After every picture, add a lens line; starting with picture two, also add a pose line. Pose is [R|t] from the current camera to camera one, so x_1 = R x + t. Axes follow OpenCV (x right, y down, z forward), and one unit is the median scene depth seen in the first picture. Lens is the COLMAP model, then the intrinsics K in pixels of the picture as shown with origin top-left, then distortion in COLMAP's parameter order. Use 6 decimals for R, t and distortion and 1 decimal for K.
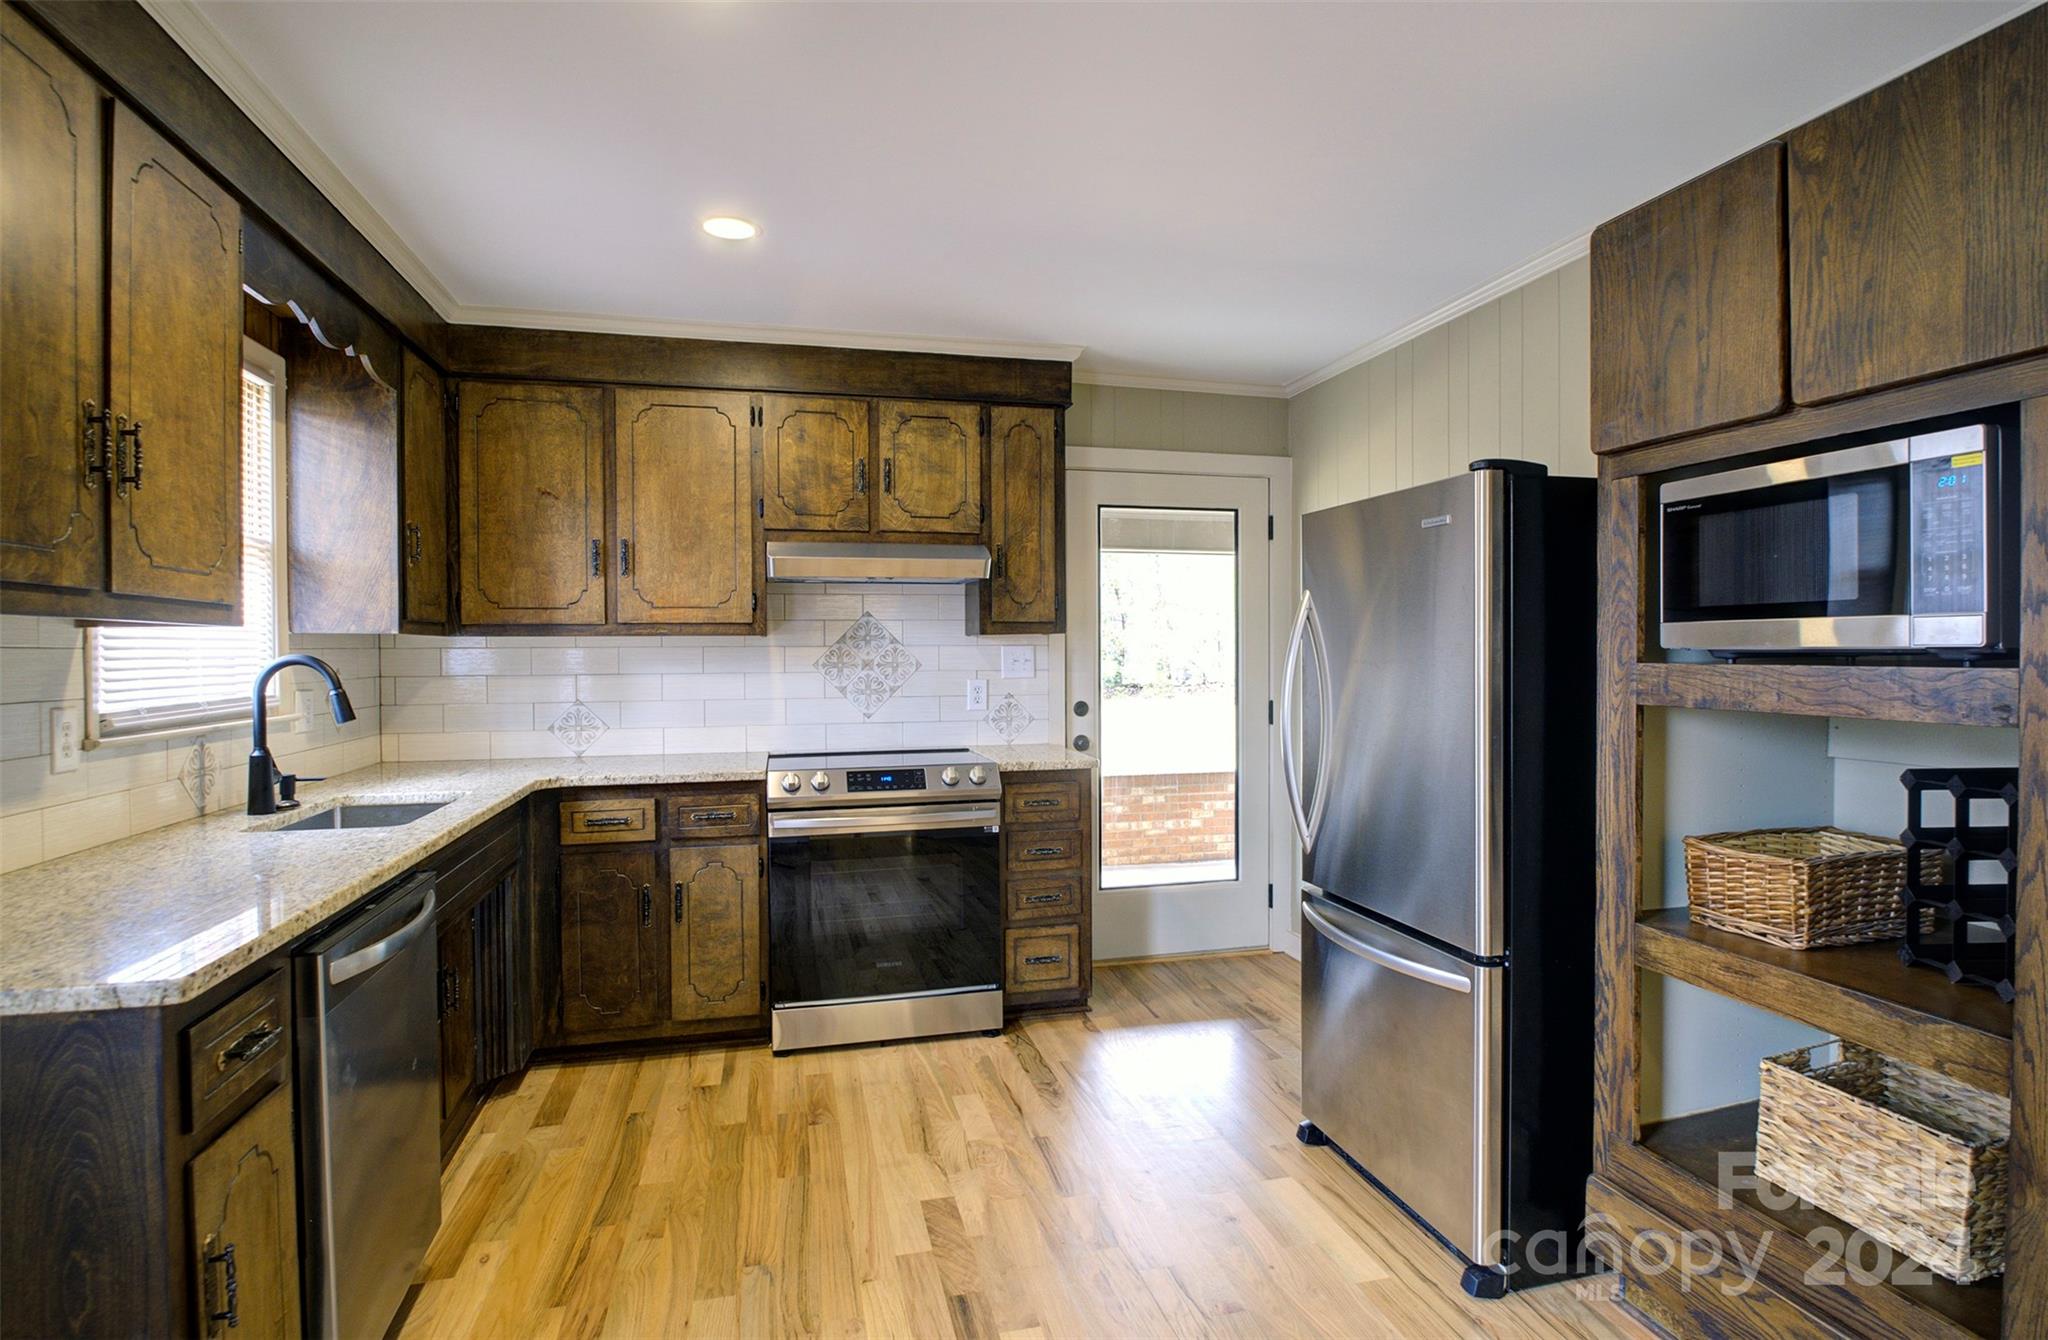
lens RADIAL K [[1057.5, 0, 1030.3], [0, 1057.5, 657.4], [0, 0, 1]] dist [-0.022419, -0.006680]
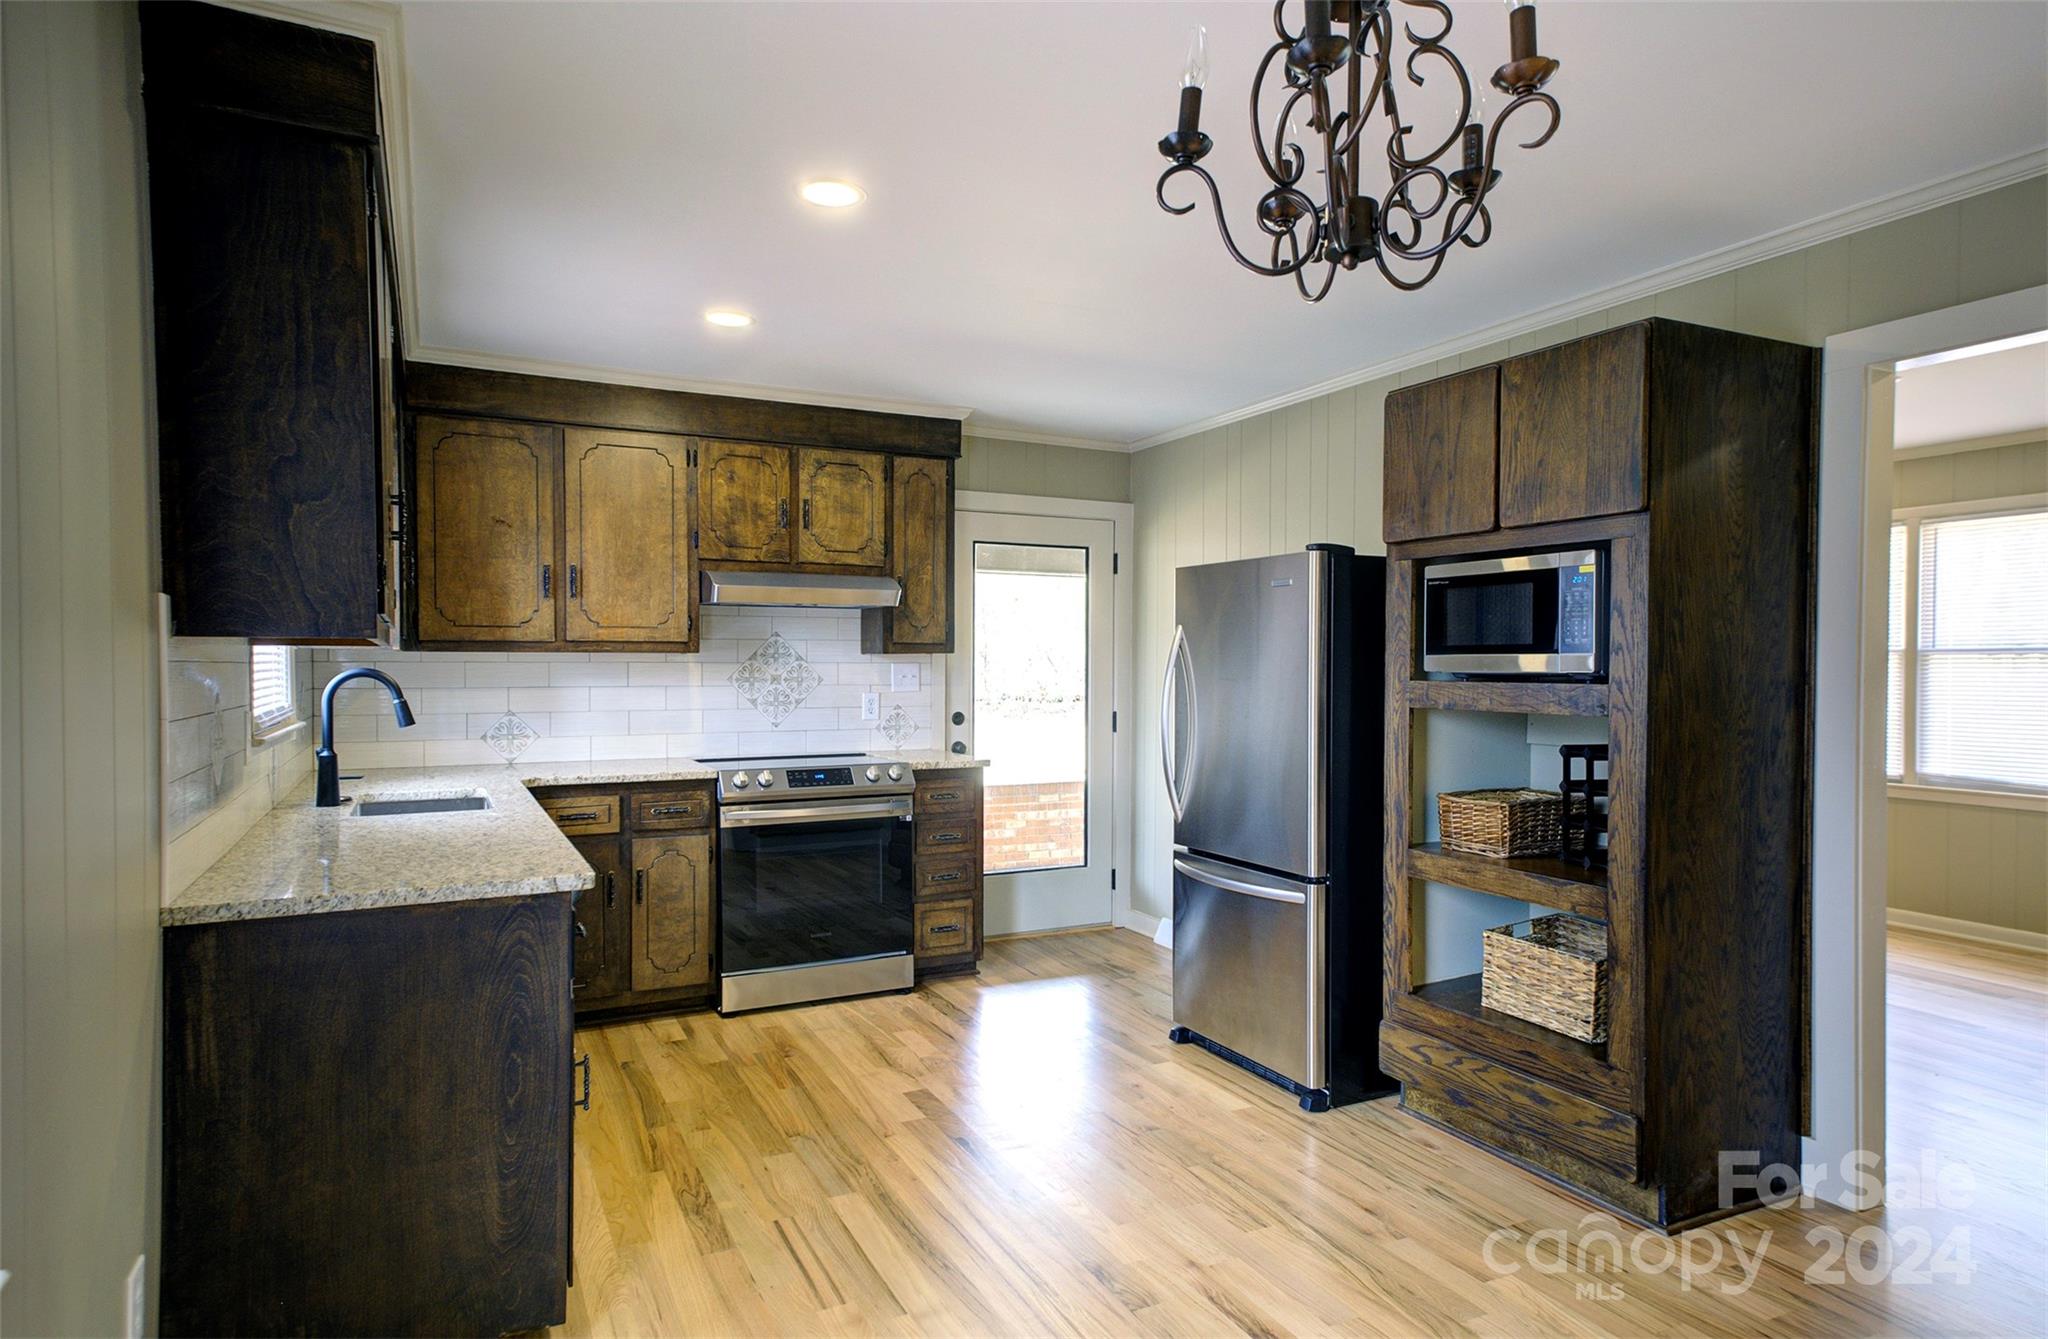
lens RADIAL K [[1159.6, 0, 1014.6], [0, 1159.6, 676.6], [0, 0, 1]] dist [0.023123, 0.001122]
pose [[0.978848, 0.005492, 0.204515, -0.239711], [-0.006174, 0.999977, 0.002697, -0.001333], [-0.204496, -0.003903, 0.978860, -0.391240]]
